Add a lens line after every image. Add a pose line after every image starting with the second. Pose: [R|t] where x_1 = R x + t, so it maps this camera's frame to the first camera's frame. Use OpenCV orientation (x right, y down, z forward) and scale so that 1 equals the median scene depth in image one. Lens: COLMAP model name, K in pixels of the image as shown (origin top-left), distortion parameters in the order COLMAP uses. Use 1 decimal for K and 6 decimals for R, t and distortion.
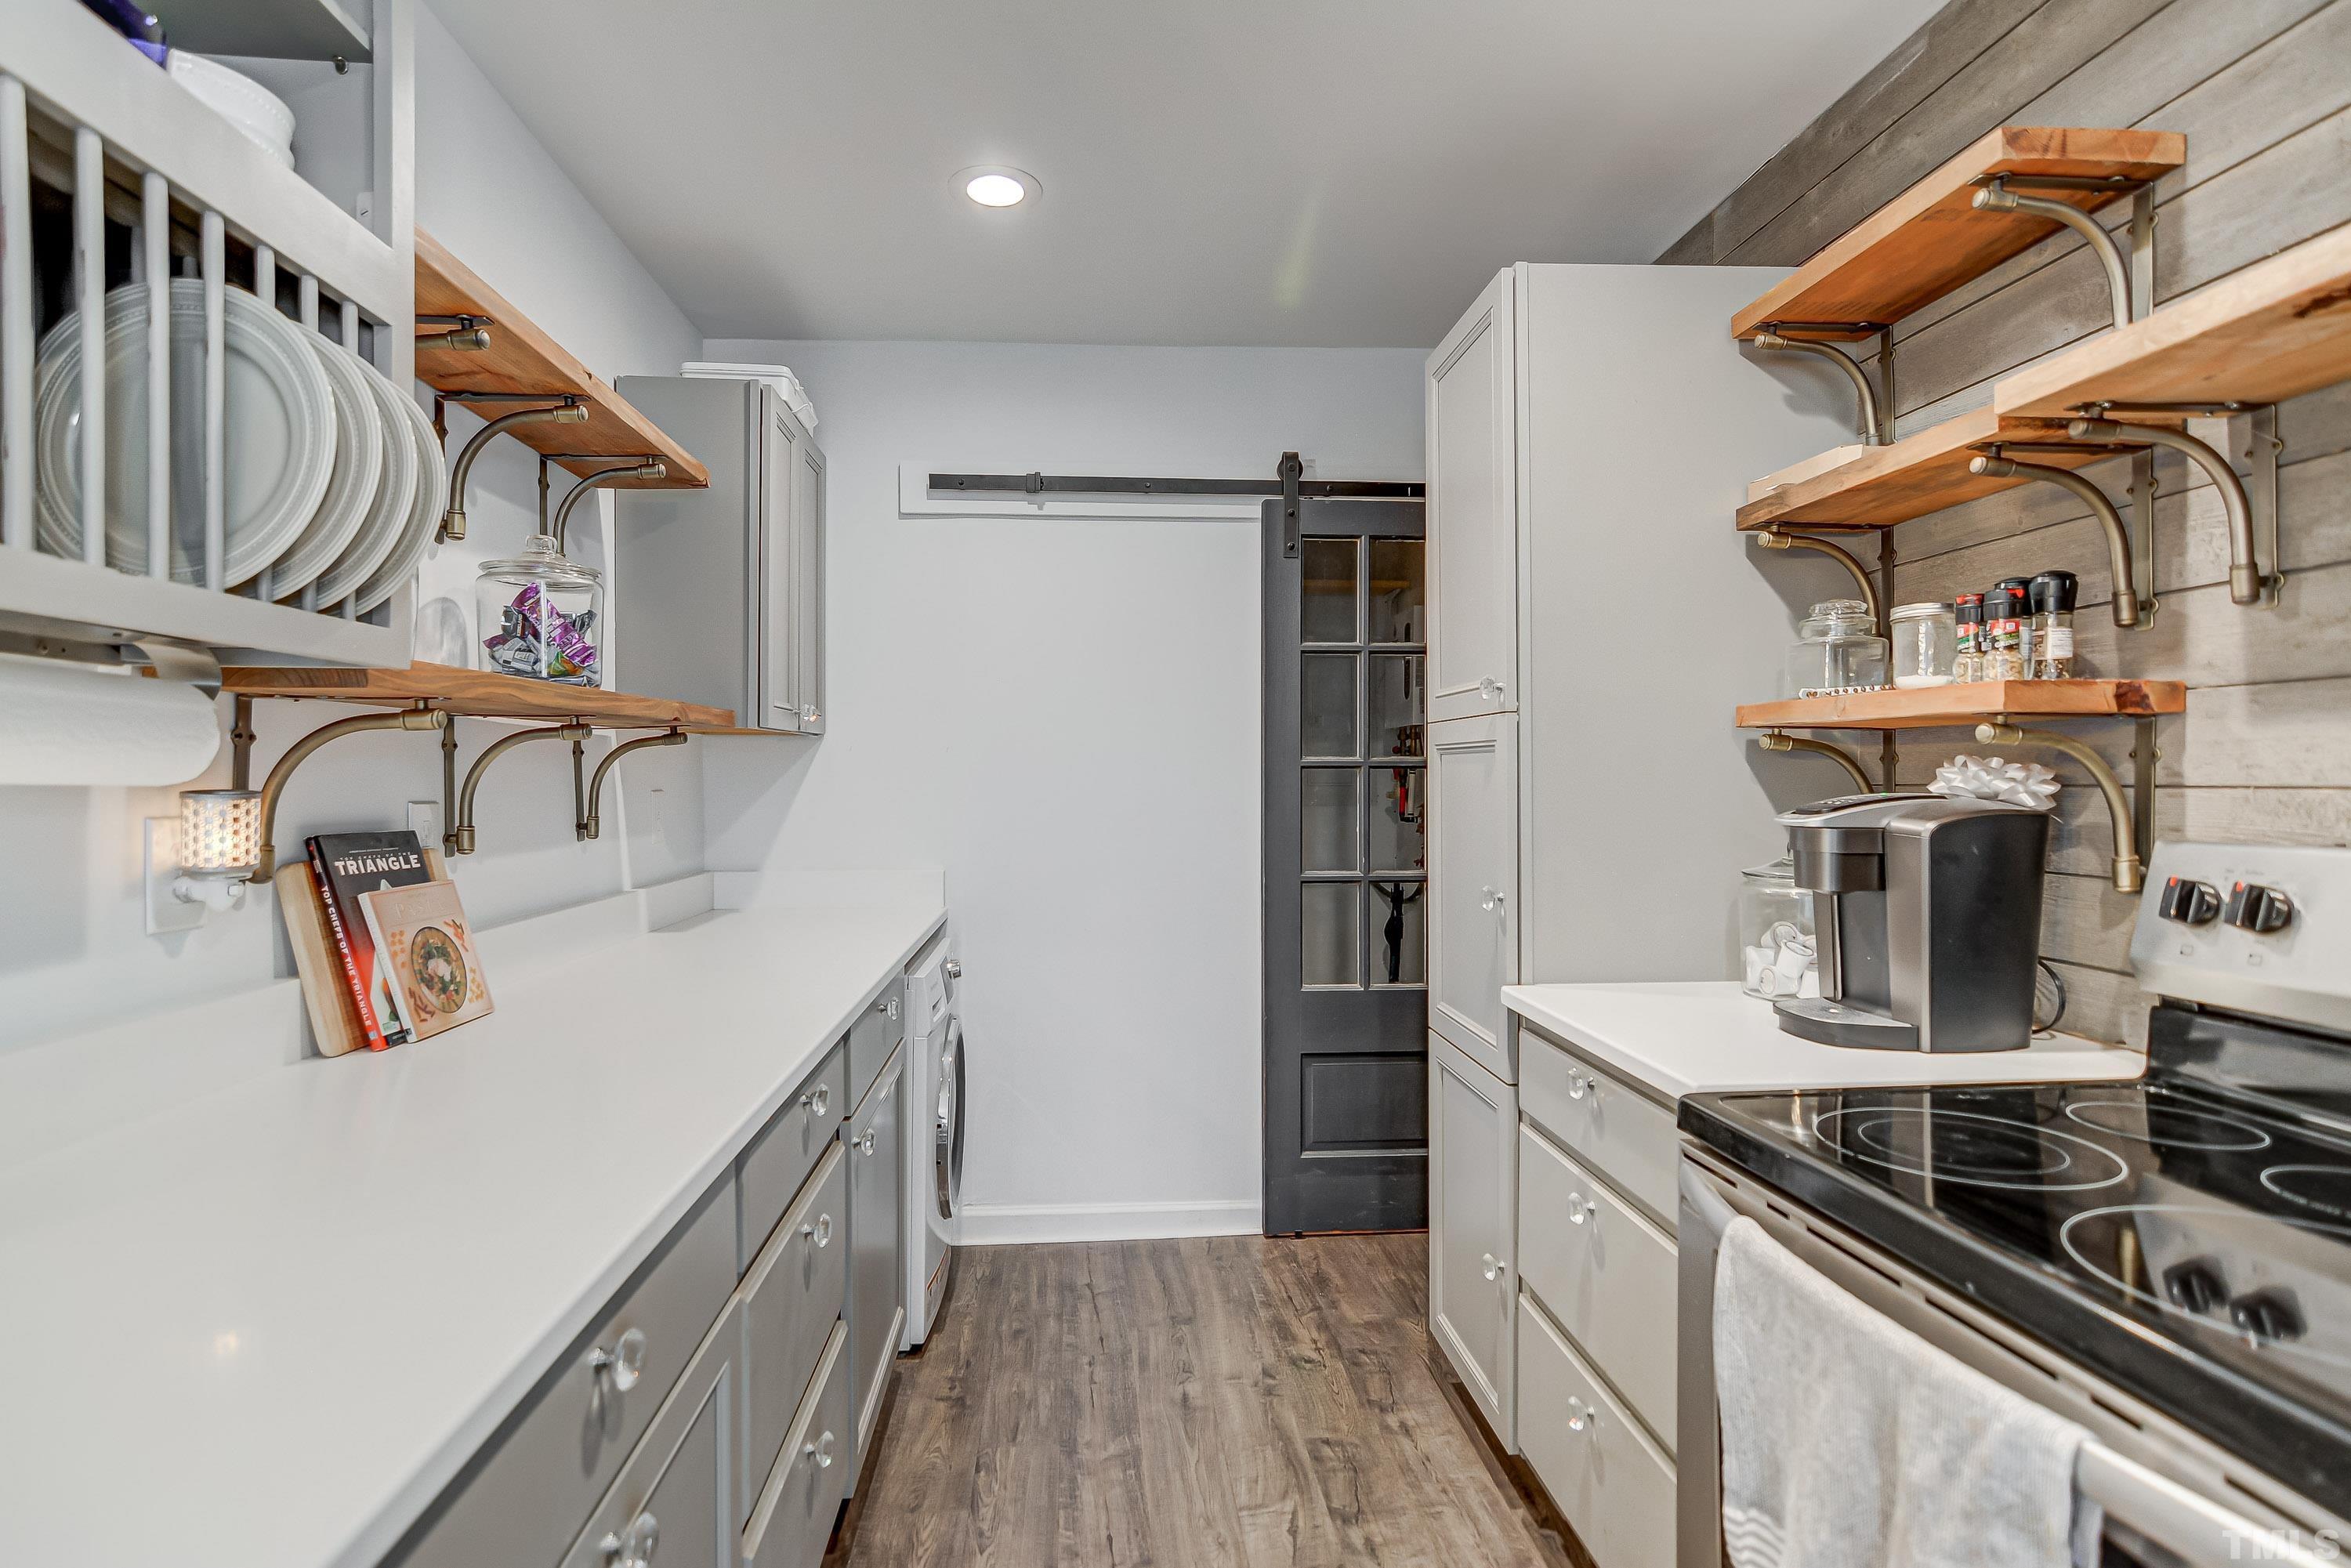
lens RADIAL K [[1147.8, 0, 1164.6], [0, 1147.8, 782.8], [0, 0, 1]] dist [-0.013547, 0.009977]
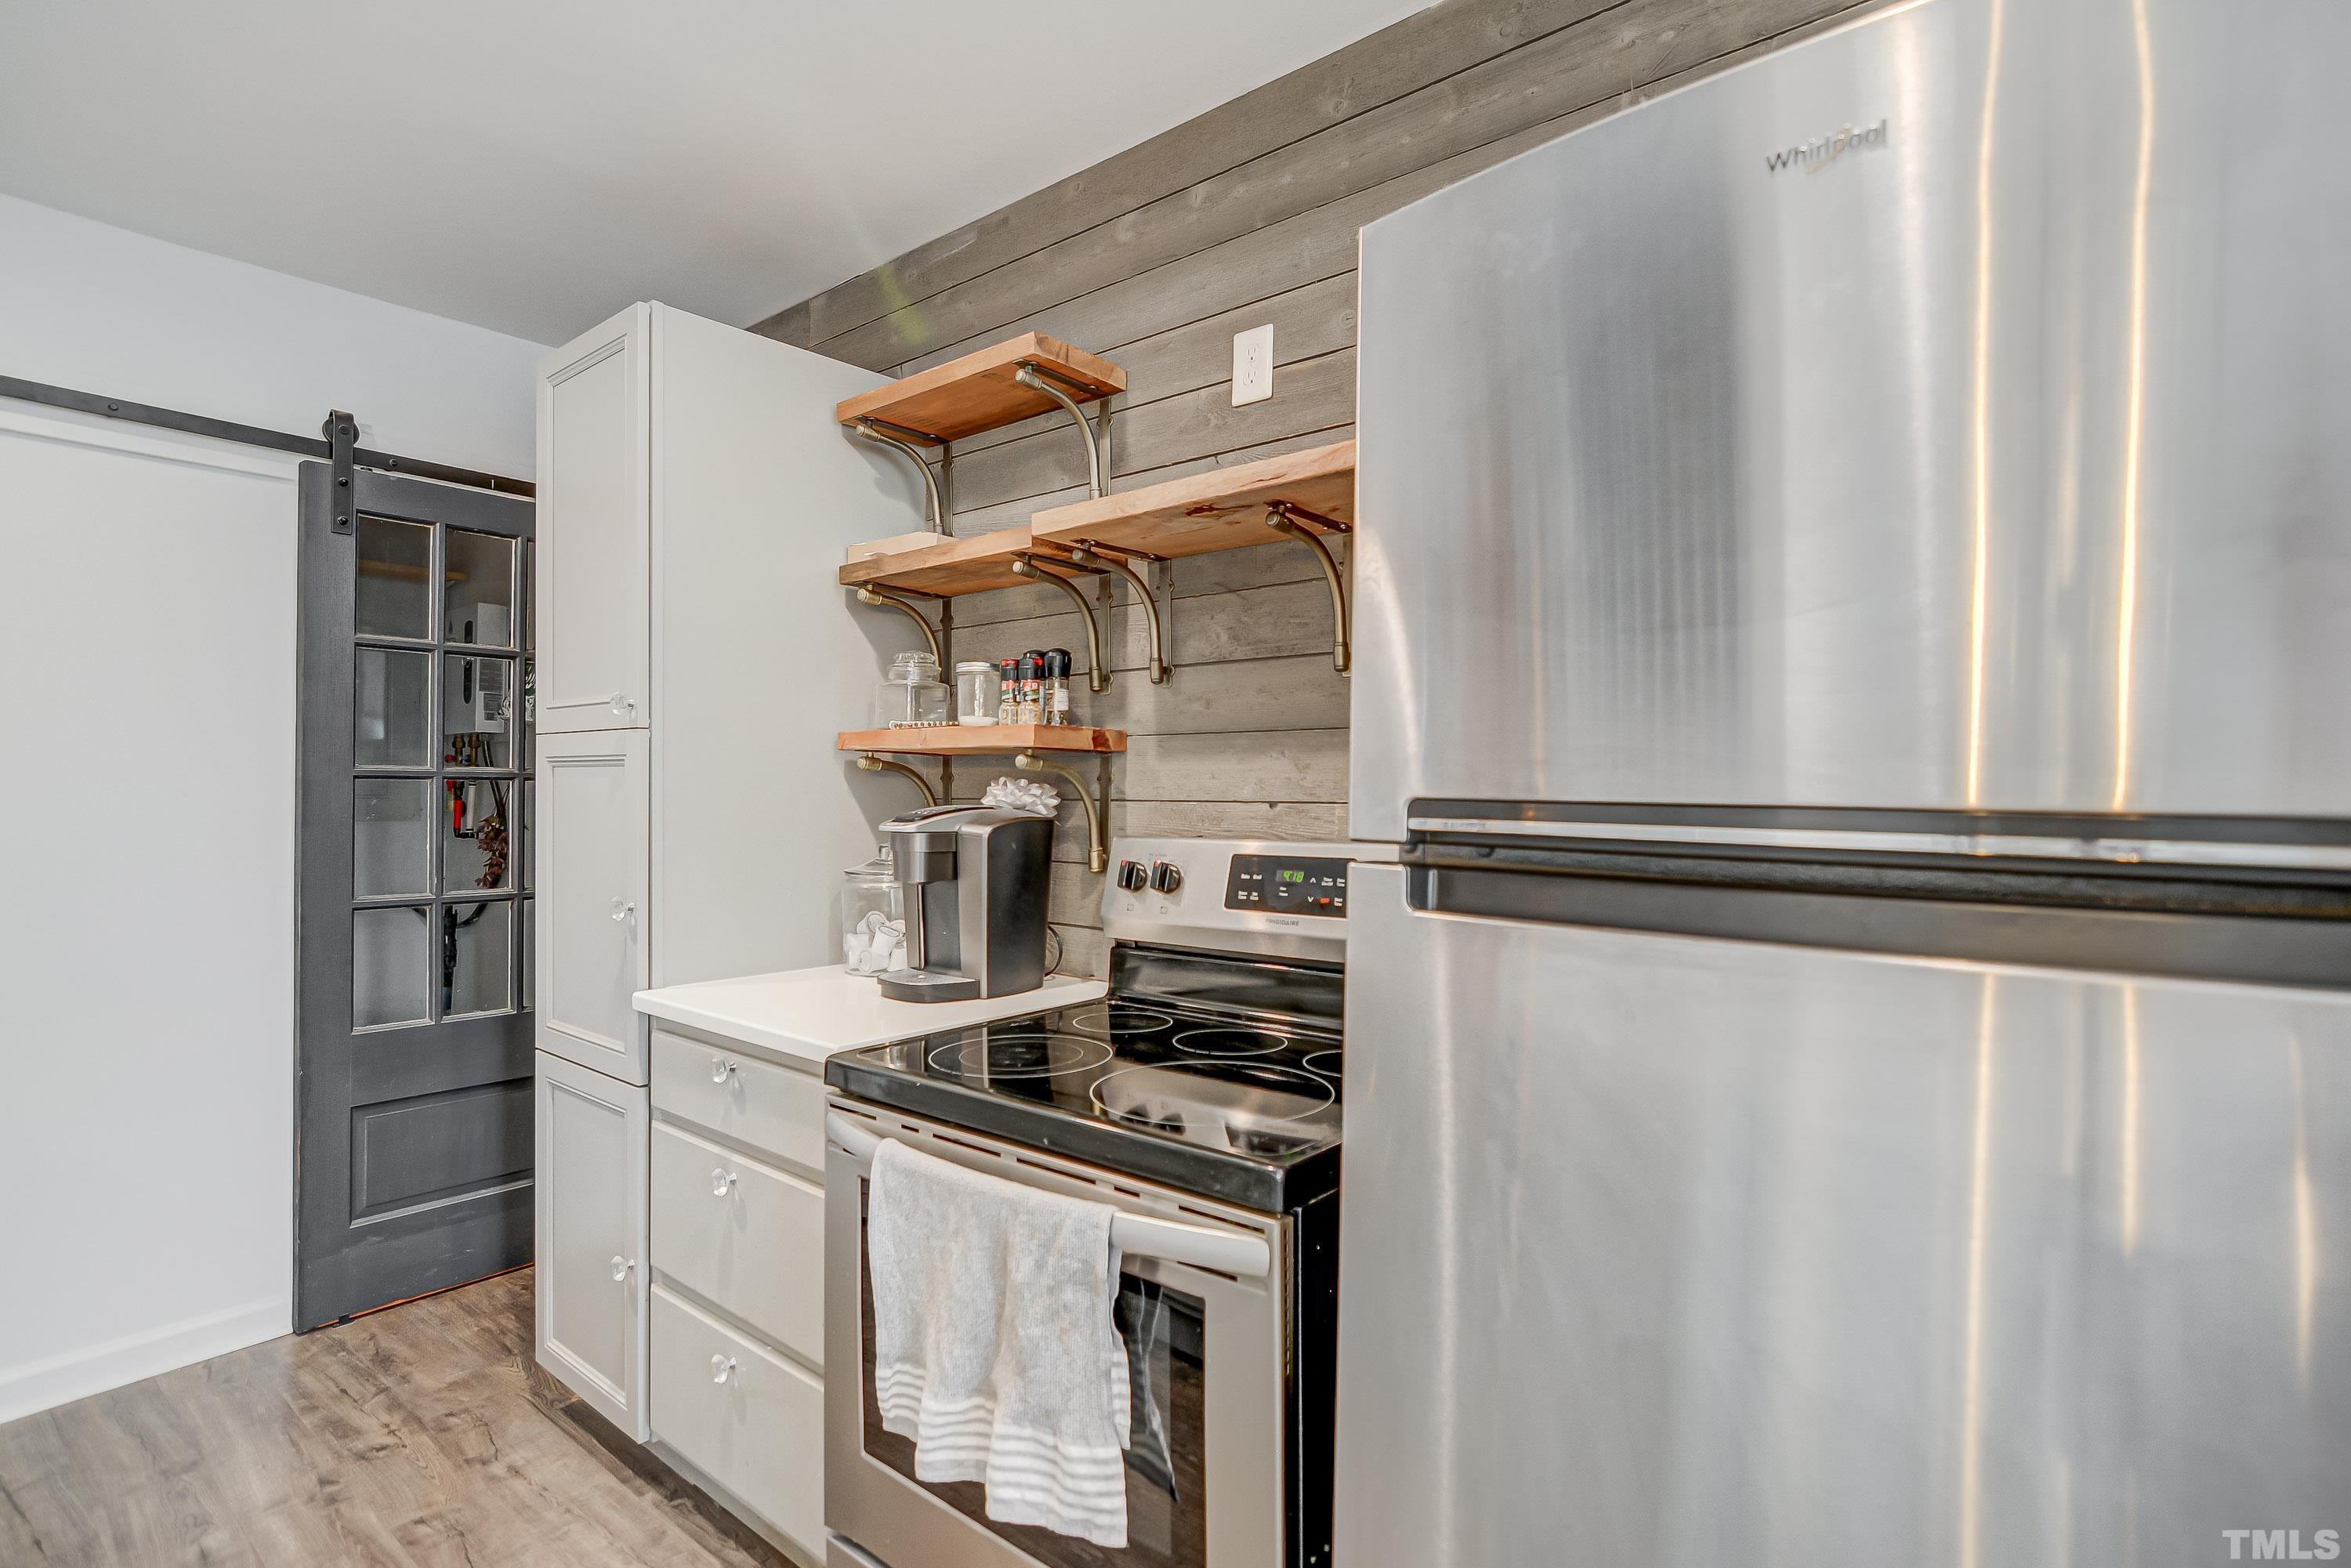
lens RADIAL K [[1147.8, 0, 1164.6], [0, 1147.8, 782.8], [0, 0, 1]] dist [-0.013547, 0.009977]
pose [[0.690320, 0.011690, 0.723410, -0.156278], [-0.003921, 0.999915, -0.012417, -0.001224], [-0.723493, 0.005736, 0.690307, -0.078405]]
